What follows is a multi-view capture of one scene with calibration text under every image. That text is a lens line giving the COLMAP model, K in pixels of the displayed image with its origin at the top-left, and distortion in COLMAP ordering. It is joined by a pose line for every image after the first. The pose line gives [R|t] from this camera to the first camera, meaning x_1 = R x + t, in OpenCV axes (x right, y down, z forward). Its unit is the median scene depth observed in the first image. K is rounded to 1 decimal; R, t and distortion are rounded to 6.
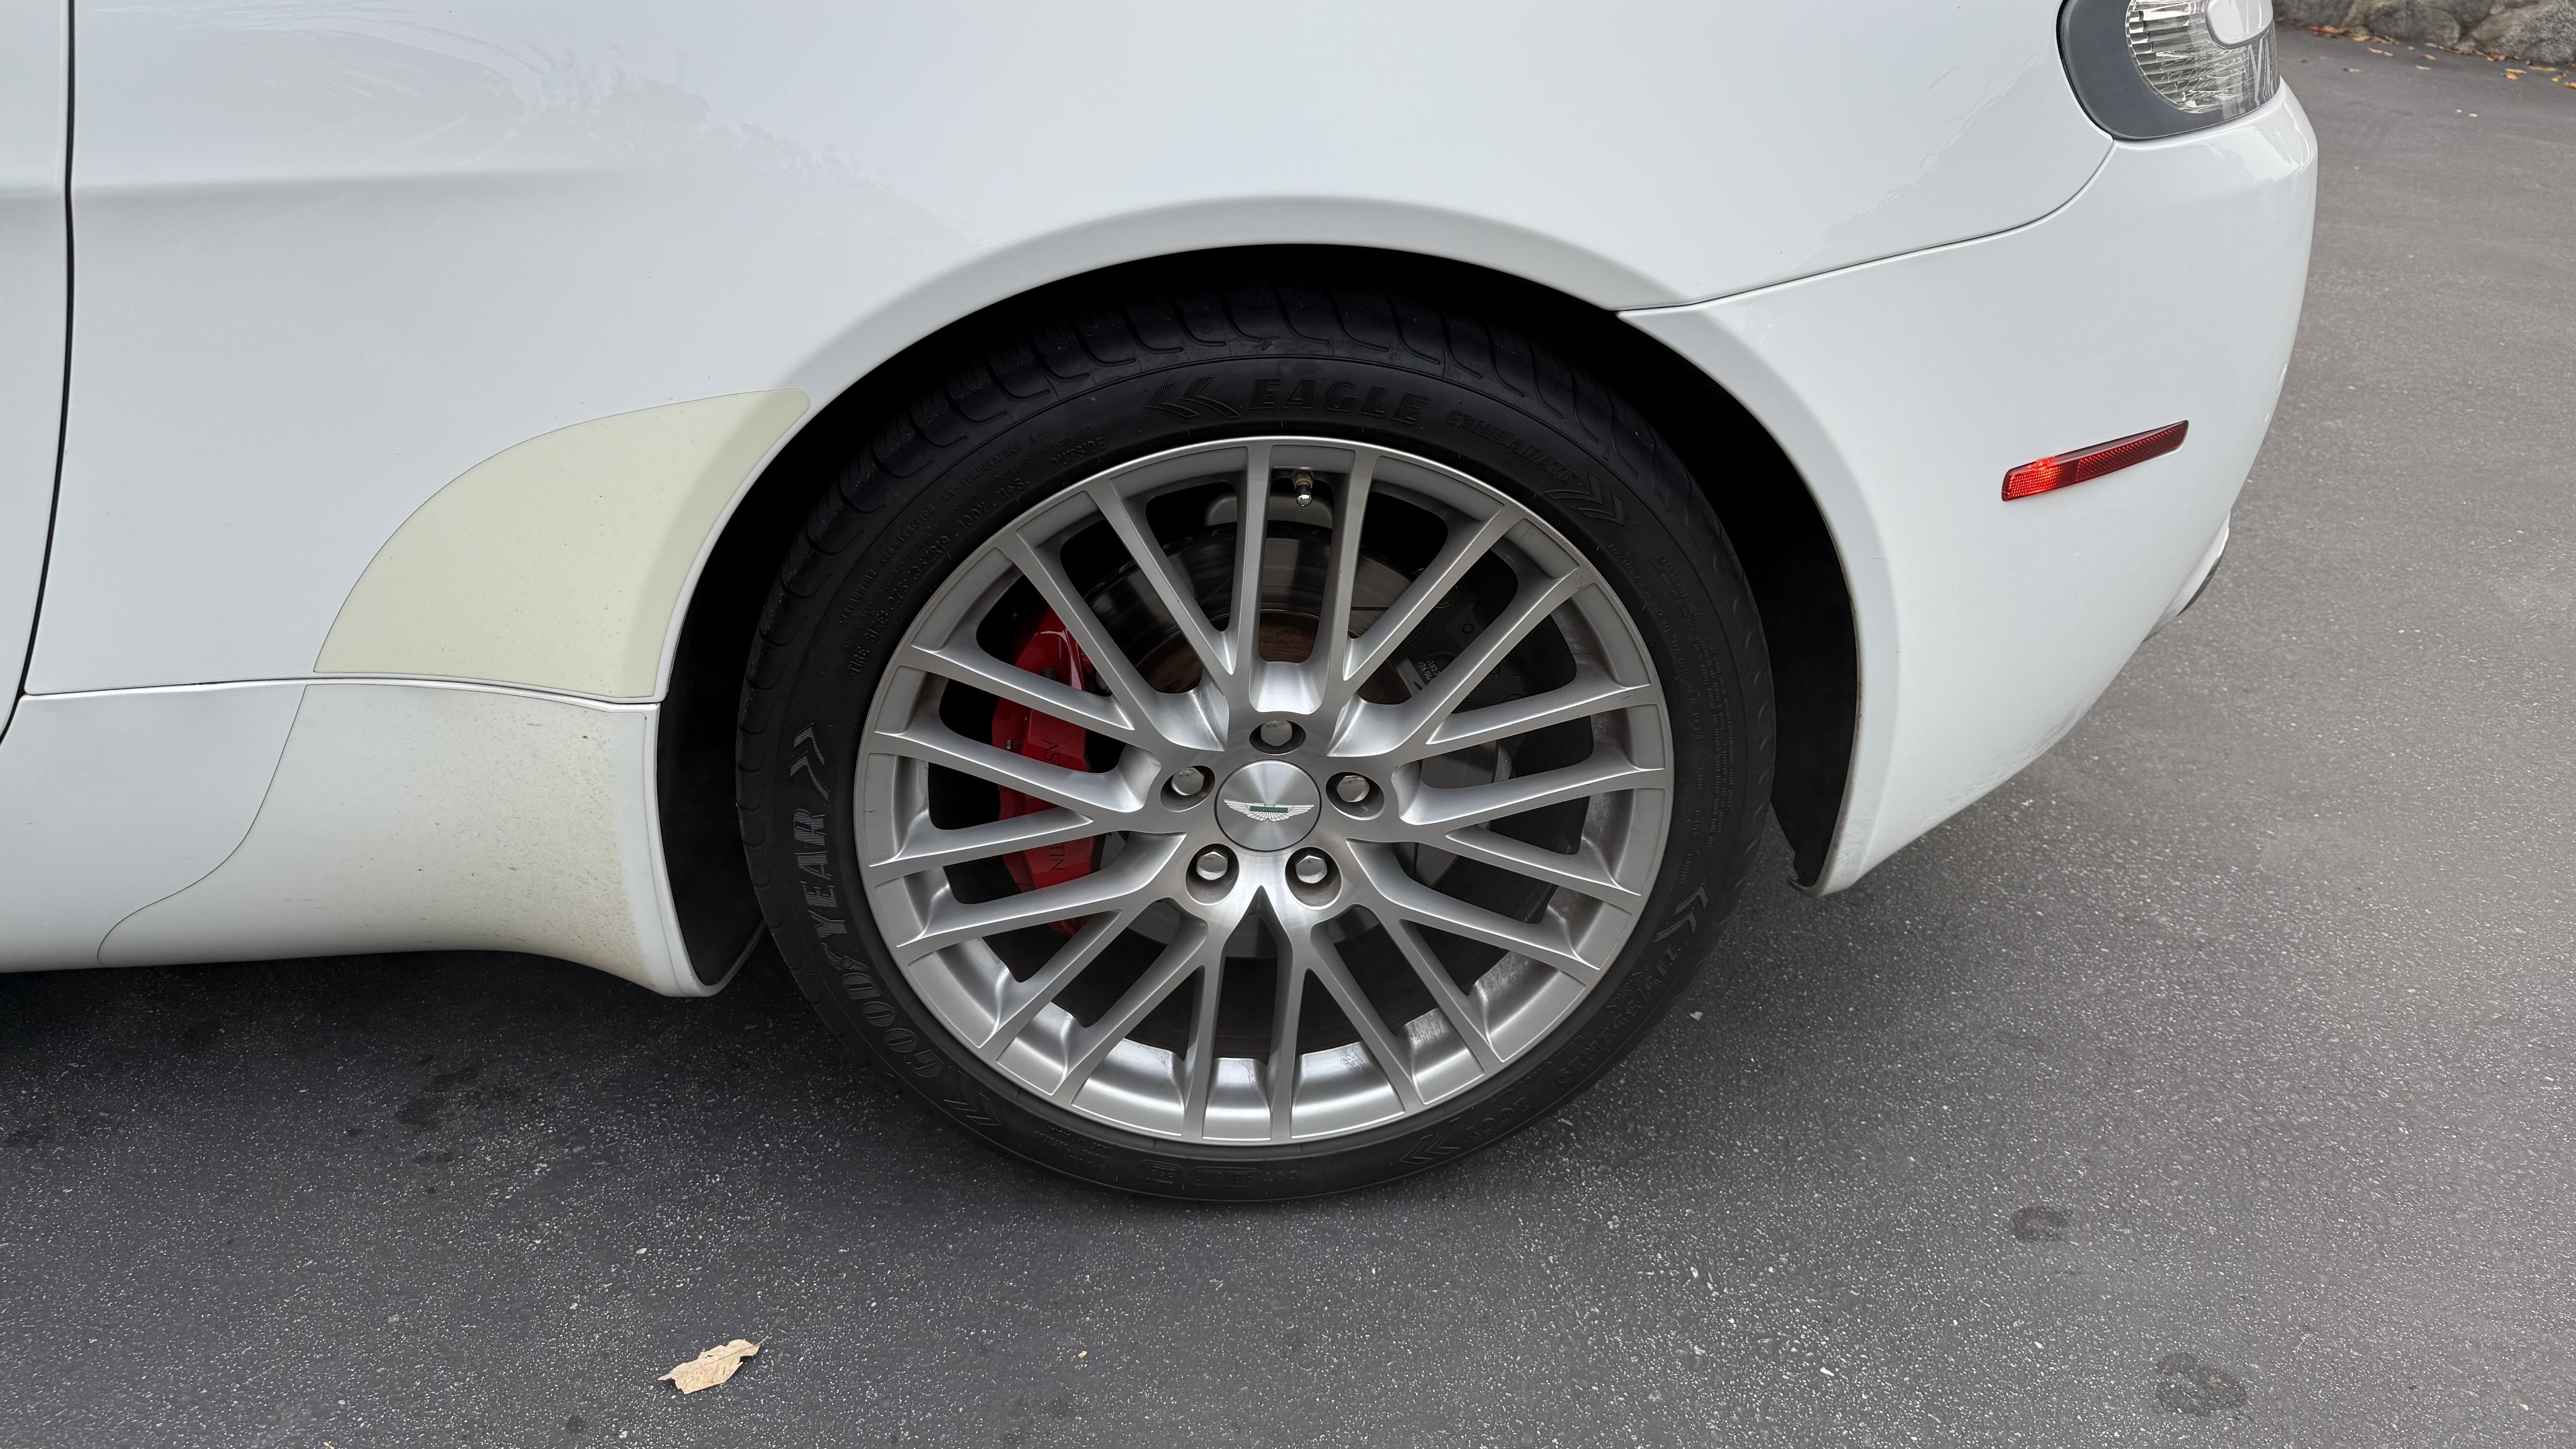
lens RADIAL K [[1887.6, 0, 1288.0], [0, 1887.6, 724.5], [0, 0, 1]] dist [0.001807, -0.000586]
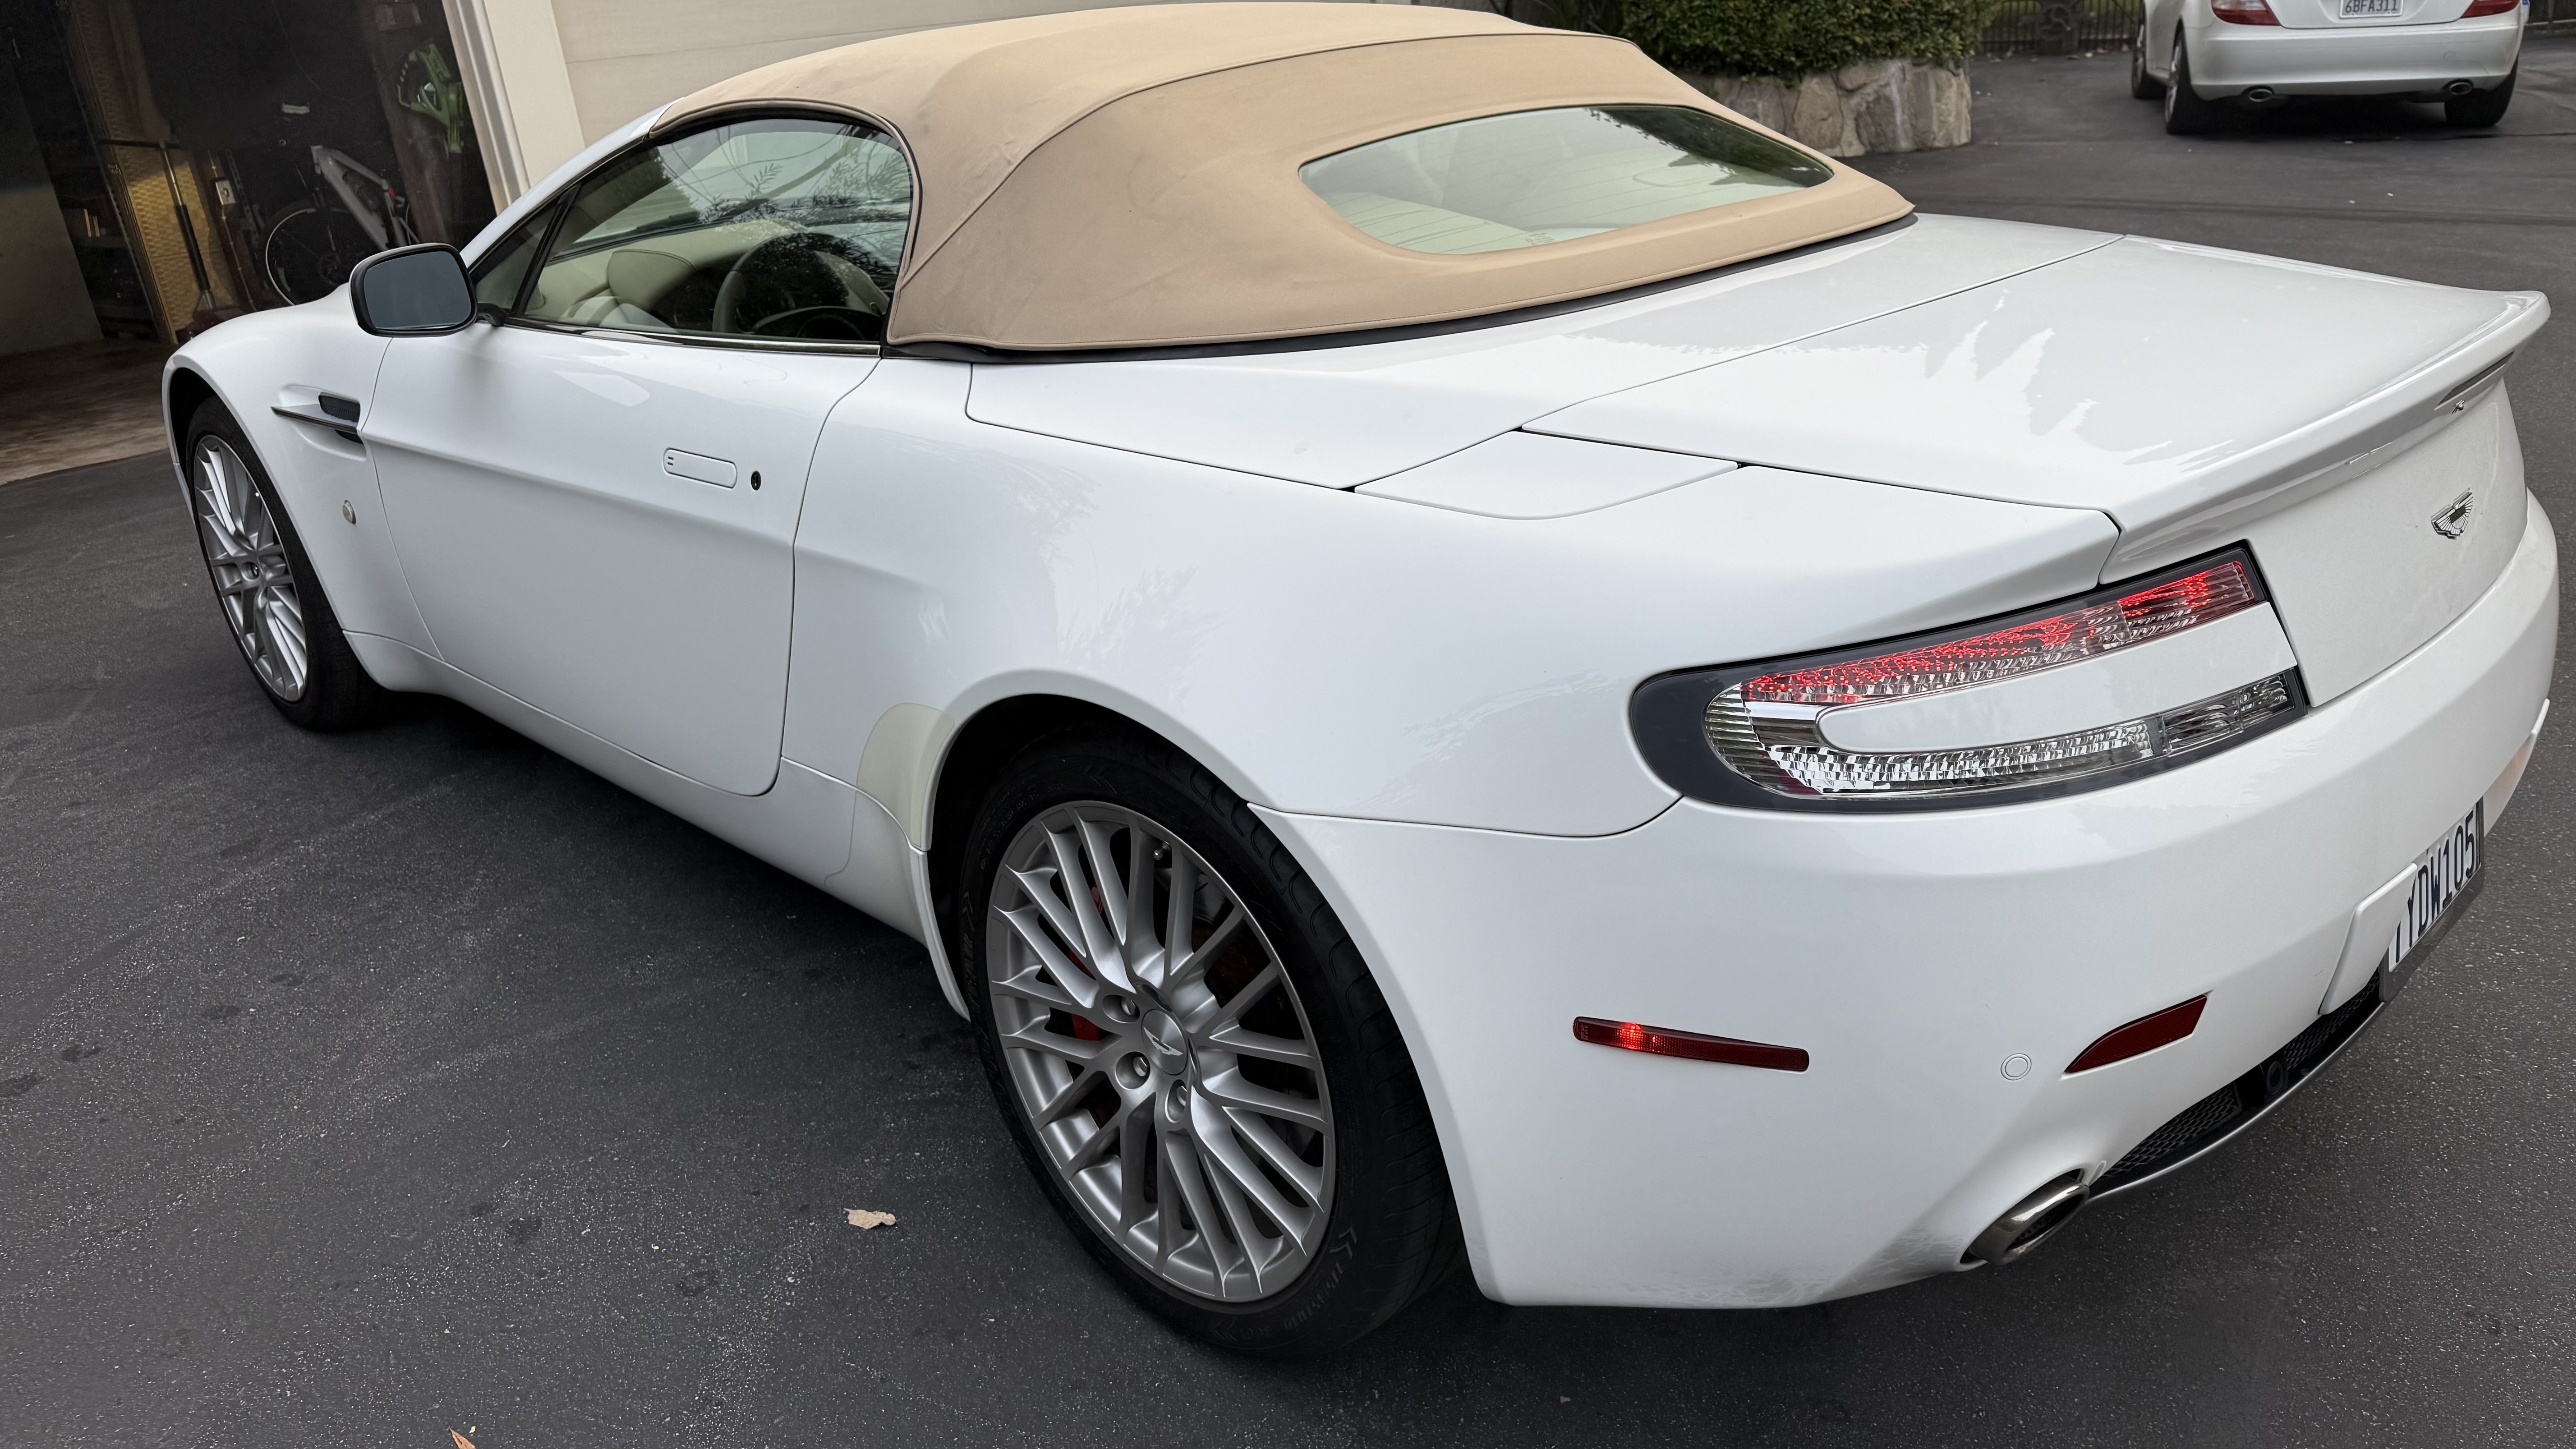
lens RADIAL K [[1838.8, 0, 1288.0], [0, 1838.8, 724.5], [0, 0, 1]] dist [0.077952, -0.107947]
pose [[0.640130, 0.261768, -0.722296, 1.064314], [-0.339571, 0.939745, 0.039631, -0.292525], [0.689148, 0.219901, 0.690448, -0.027650]]
